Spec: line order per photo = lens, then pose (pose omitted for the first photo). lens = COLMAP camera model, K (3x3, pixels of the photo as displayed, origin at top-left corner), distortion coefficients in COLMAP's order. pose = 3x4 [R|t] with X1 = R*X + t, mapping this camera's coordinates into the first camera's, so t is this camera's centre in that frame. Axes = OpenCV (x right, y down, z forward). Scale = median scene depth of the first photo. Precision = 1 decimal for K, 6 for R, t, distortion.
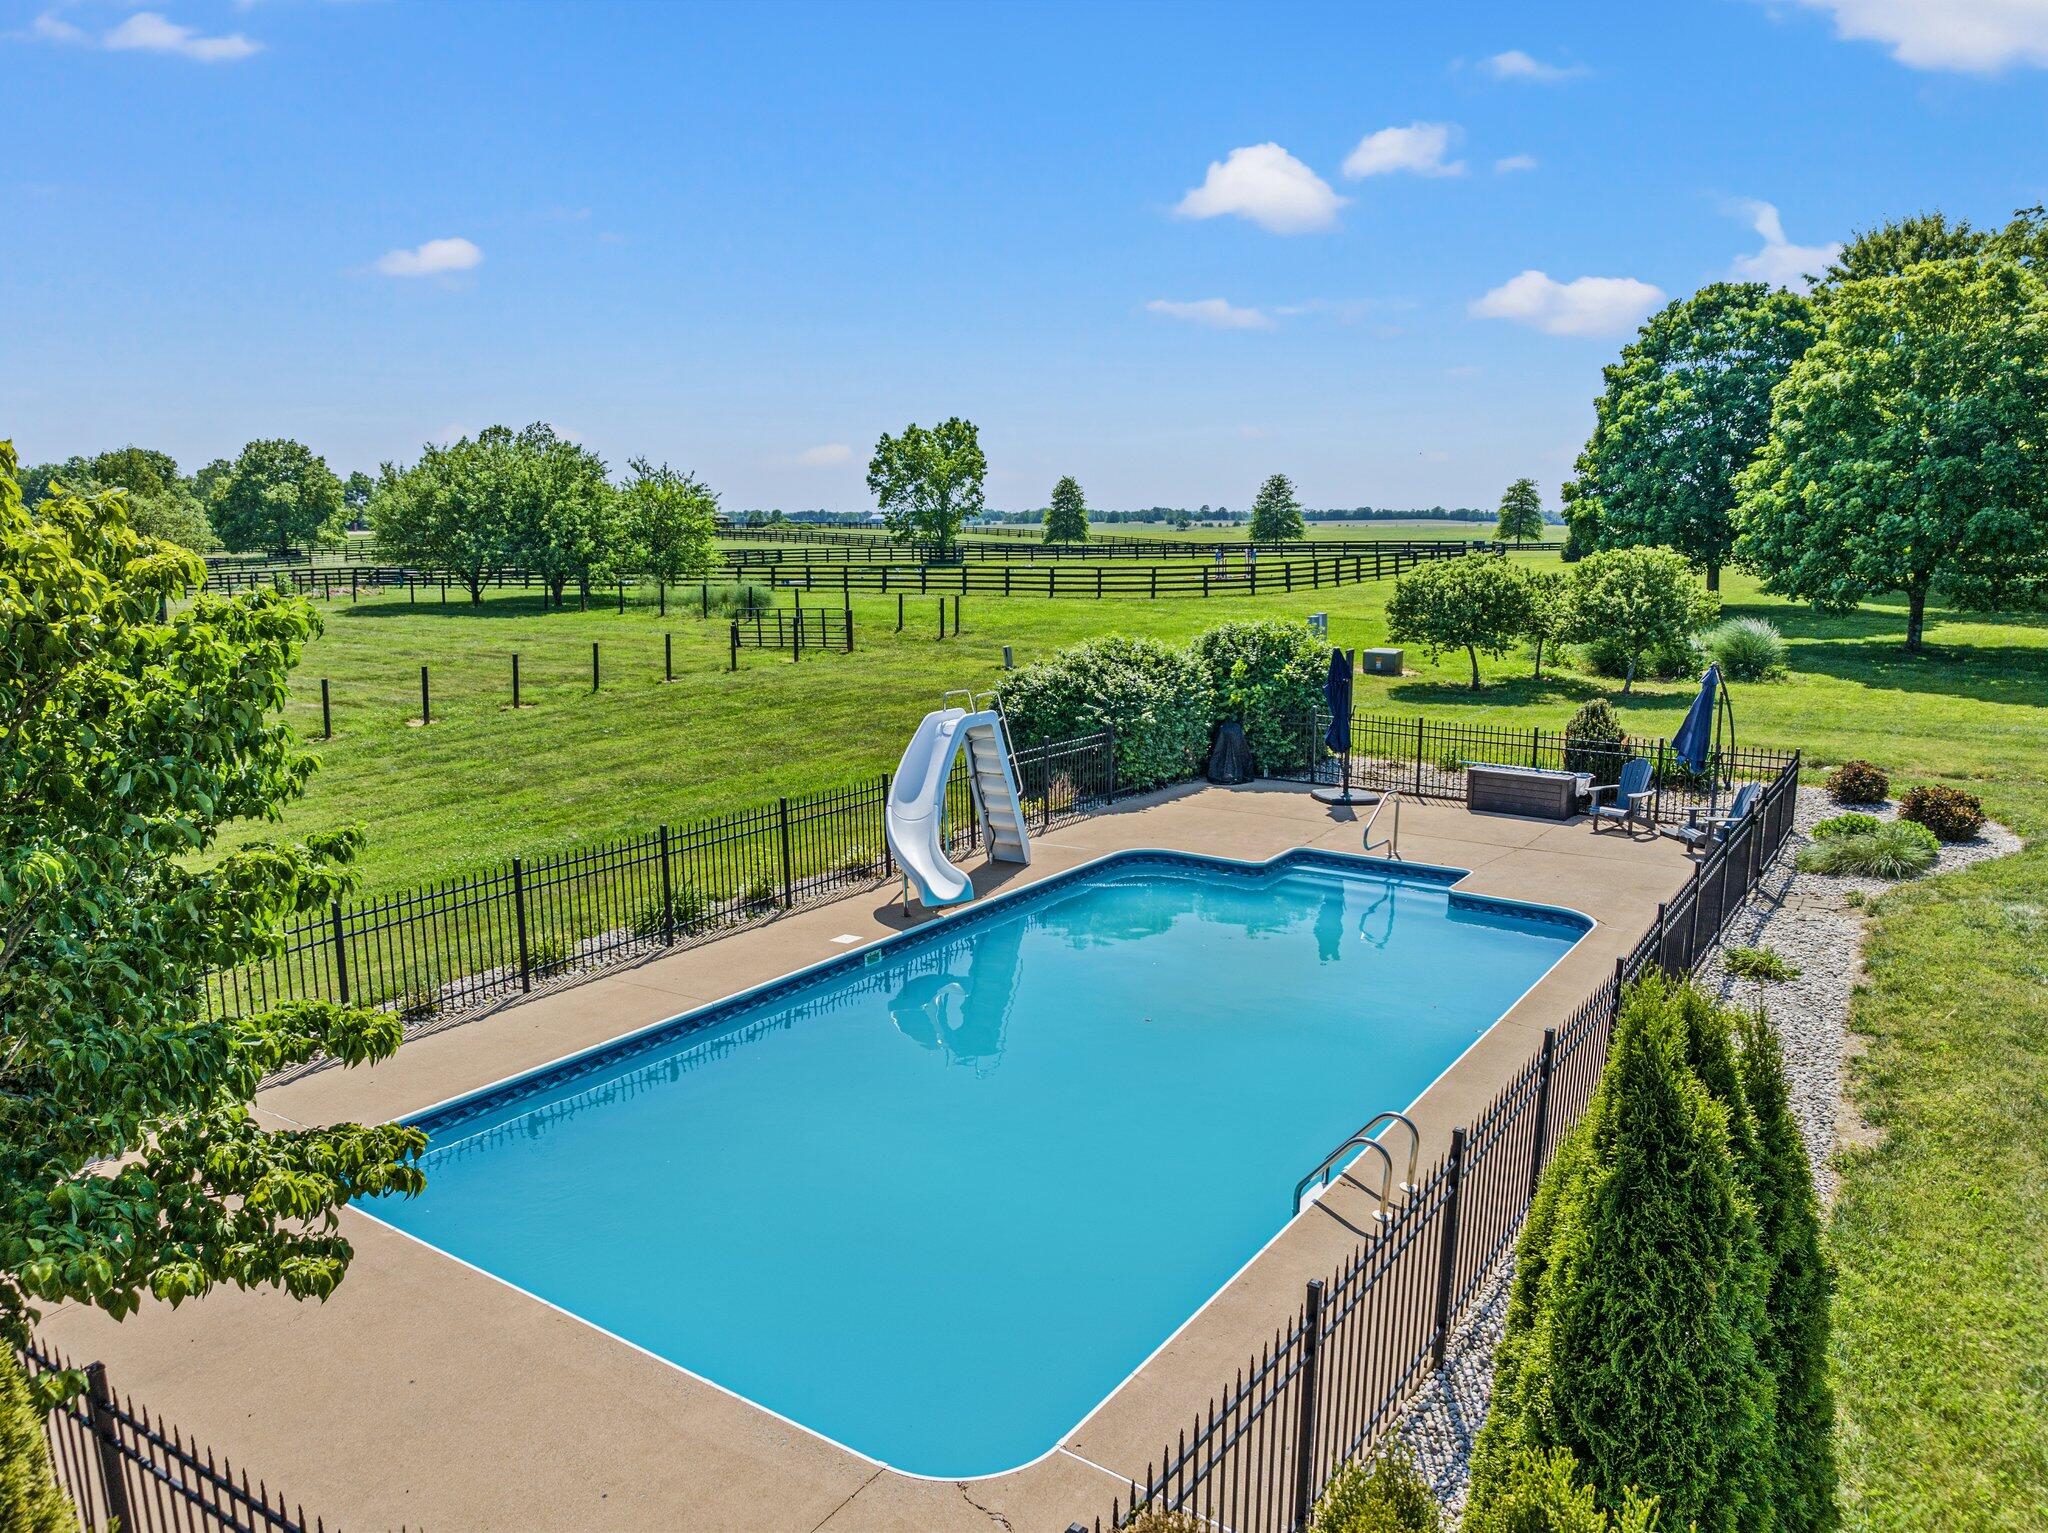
lens RADIAL K [[1413.3, 0, 1024.0], [0, 1413.3, 766.5], [0, 0, 1]] dist [-0.000544, -0.000098]
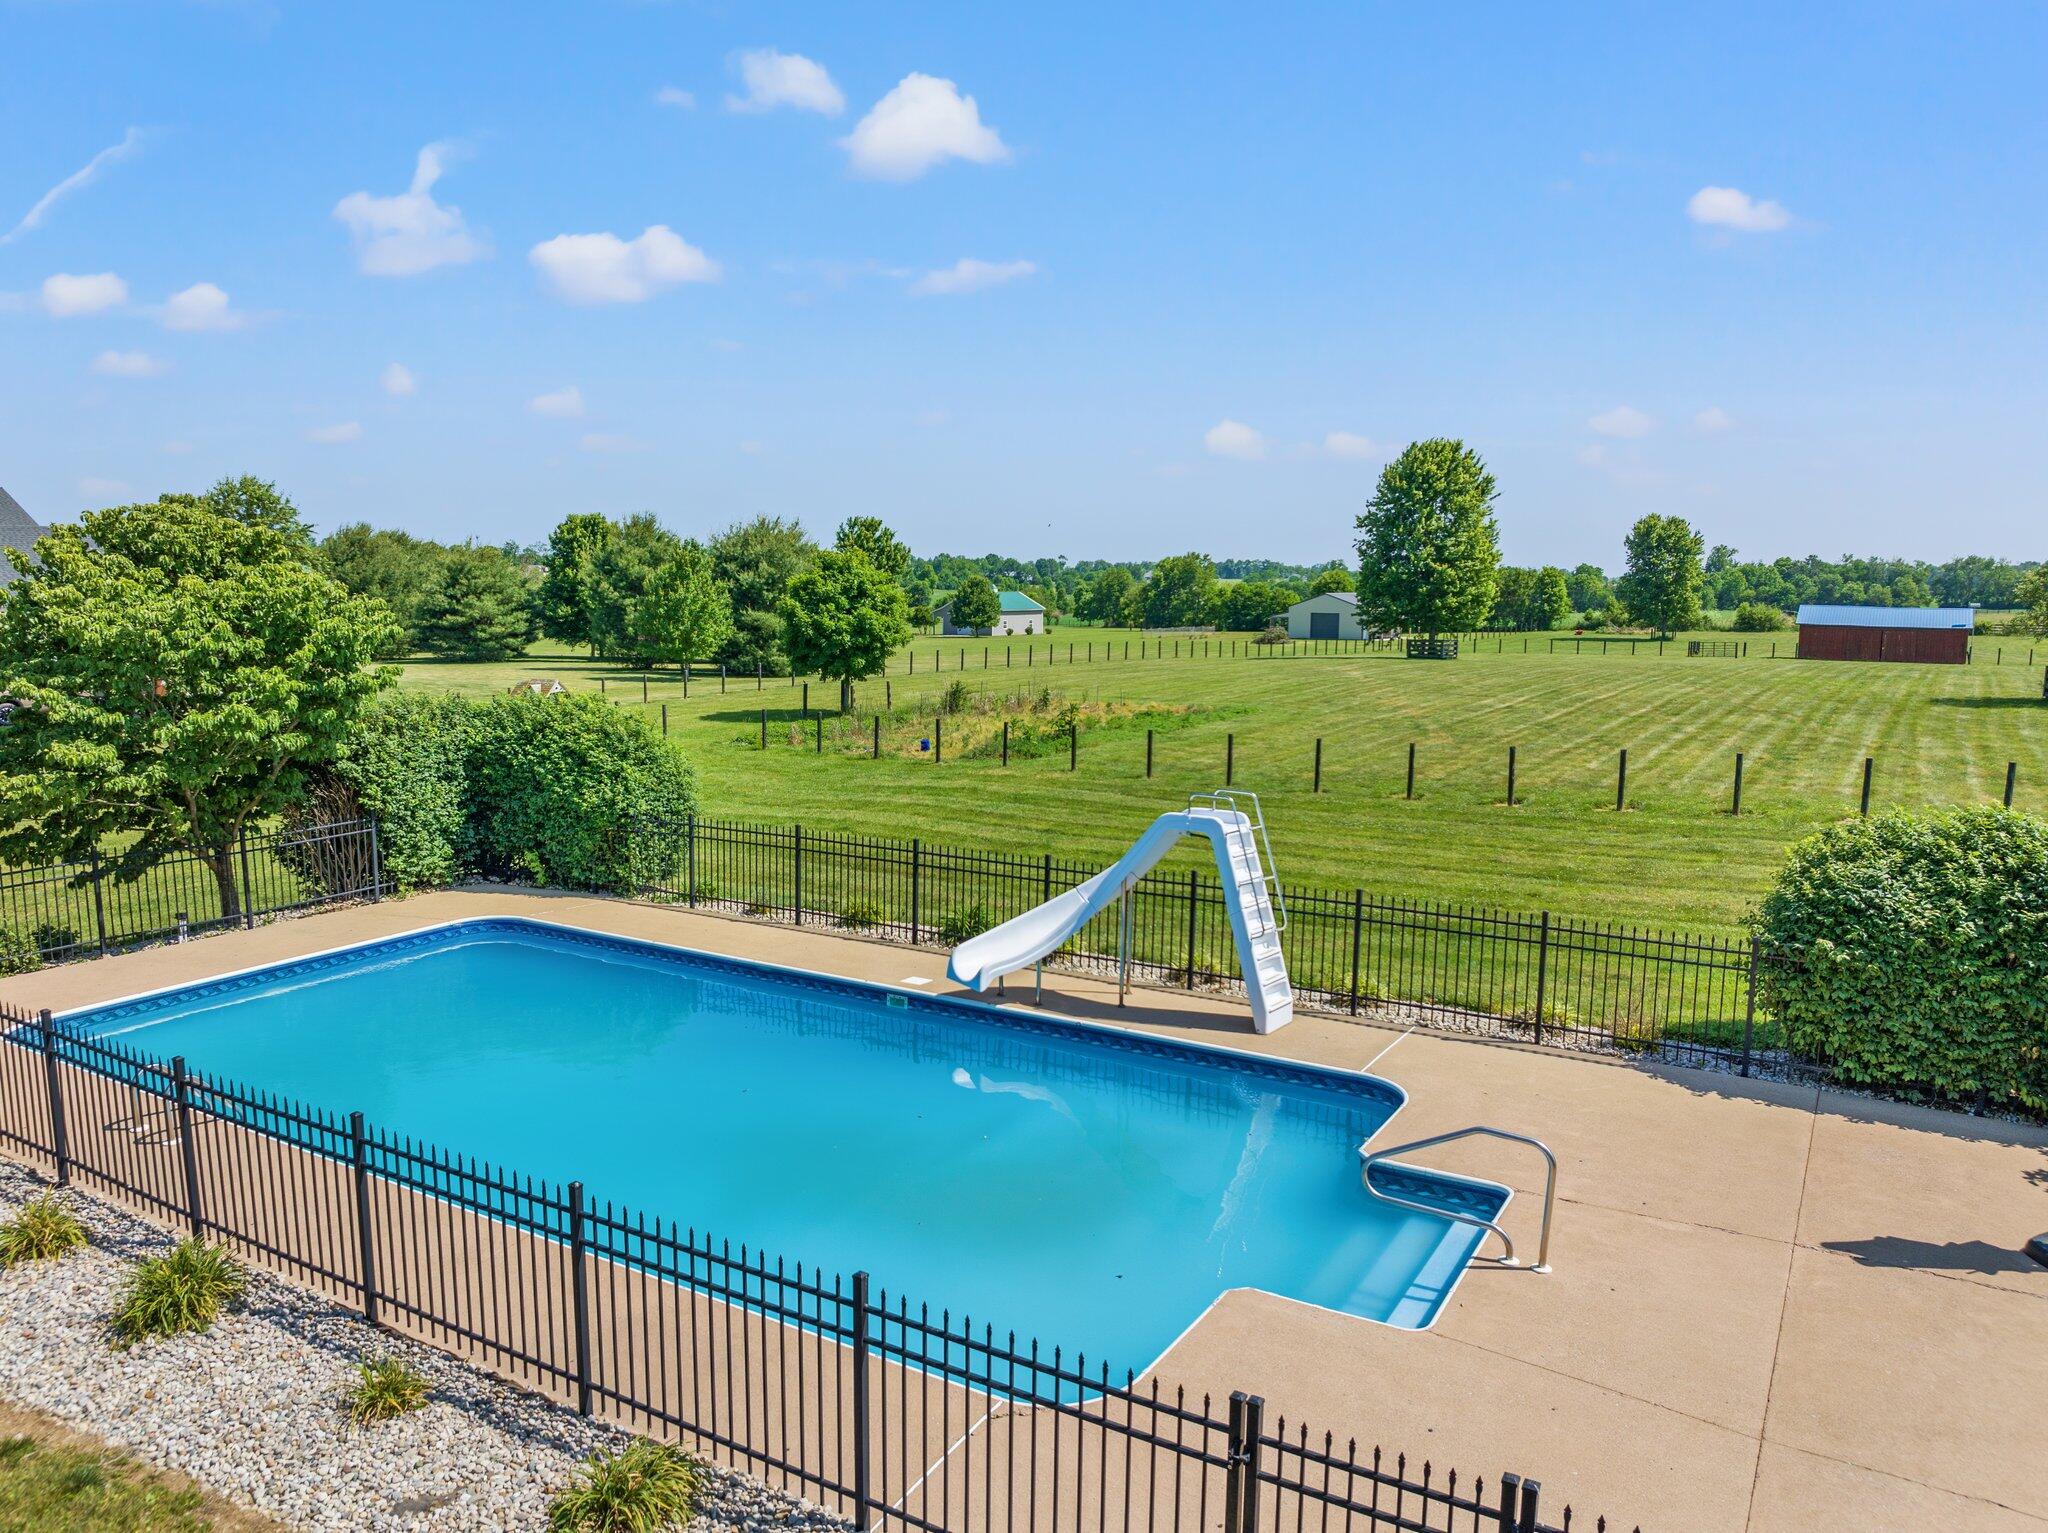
lens RADIAL K [[1456.8, 0, 1024.0], [0, 1456.8, 766.5], [0, 0, 1]] dist [-0.005695, -0.001143]
pose [[0.060872, 0.126968, -0.990037, 0.686926], [-0.176501, 0.977615, 0.114523, -0.123154], [0.982416, 0.167771, 0.081920, 0.751736]]
